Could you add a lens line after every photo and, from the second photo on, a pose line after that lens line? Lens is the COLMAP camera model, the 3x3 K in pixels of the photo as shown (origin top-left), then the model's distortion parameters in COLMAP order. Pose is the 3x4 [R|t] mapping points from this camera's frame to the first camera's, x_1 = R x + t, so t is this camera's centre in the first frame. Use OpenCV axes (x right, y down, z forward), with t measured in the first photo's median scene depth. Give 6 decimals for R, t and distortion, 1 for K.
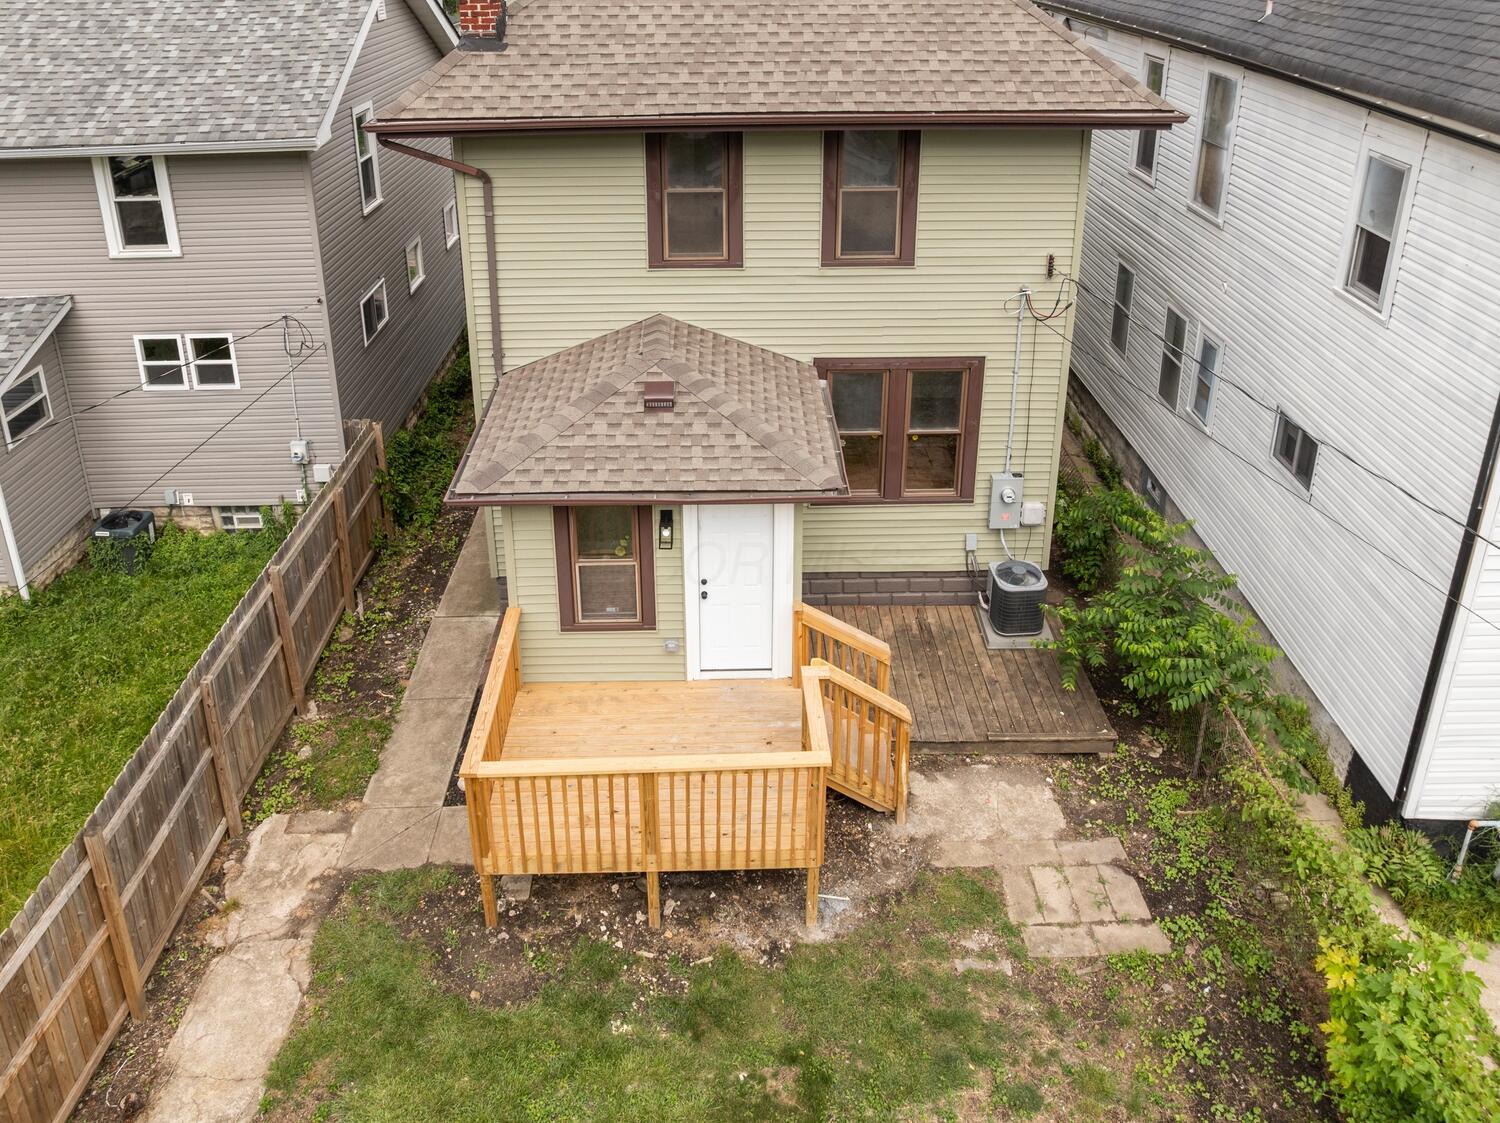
lens RADIAL K [[1142.8, 0, 742.3], [0, 1142.8, 374.9], [0, 0, 1]] dist [-0.031059, 0.005345]
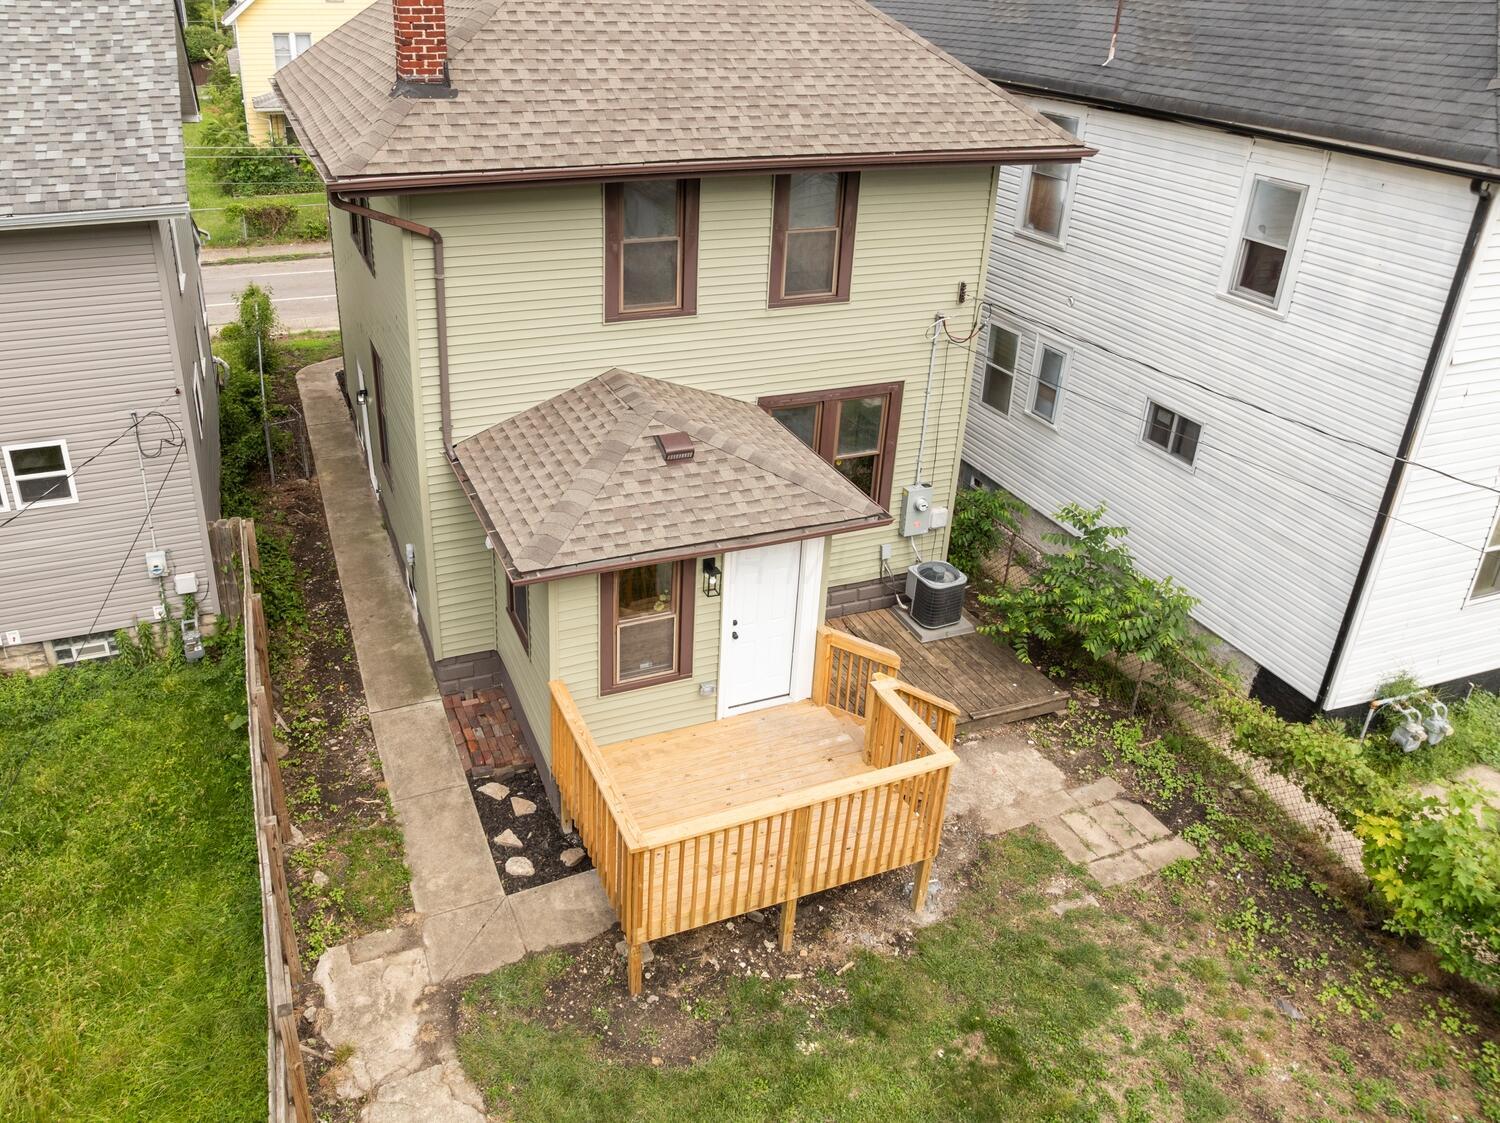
lens RADIAL K [[1083.3, 0, 671.5], [0, 1083.3, 500.2], [0, 0, 1]] dist [-0.031480, 0.009618]
pose [[0.937844, -0.128831, 0.322260, -0.384588], [0.104873, 0.990340, 0.090708, -0.022245], [-0.330833, -0.051274, 0.942295, 0.104288]]
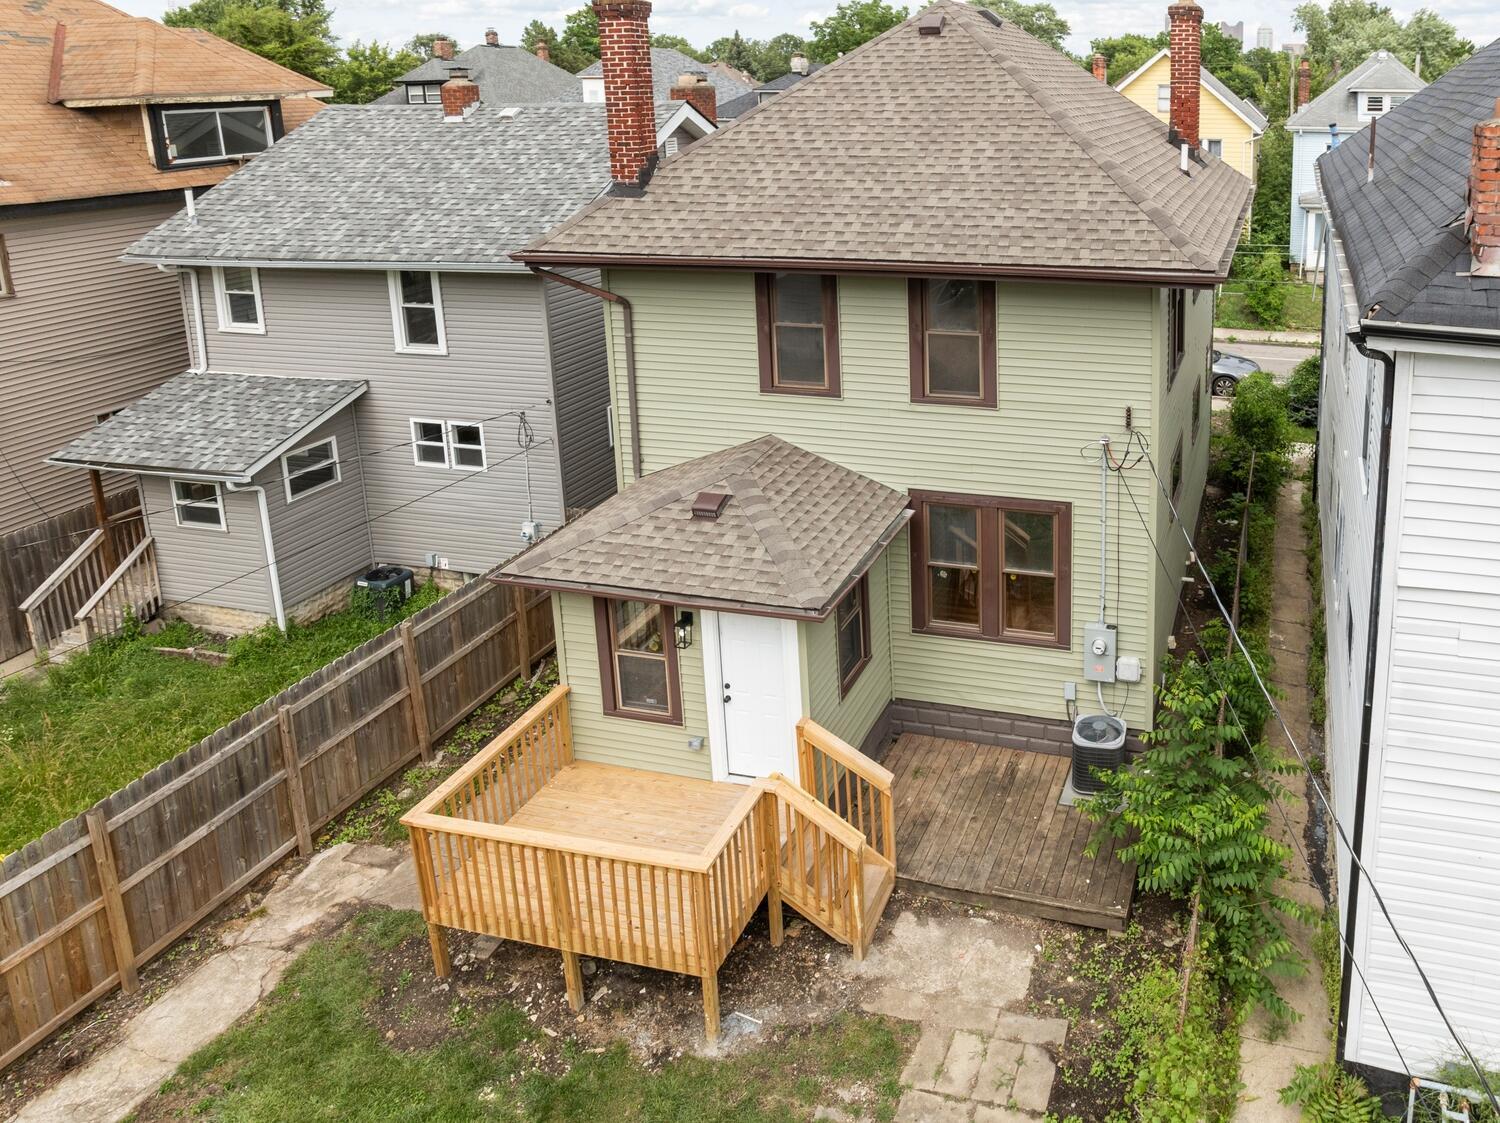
lens RADIAL K [[1142.8, 0, 993.8], [0, 1142.8, 321.0], [0, 0, 1]] dist [-0.031059, 0.005345]
pose [[0.968227, 0.054265, -0.244114, 0.441941], [-0.092933, 0.984341, -0.149786, -0.018472], [0.232163, 0.167713, 0.958109, -0.015433]]
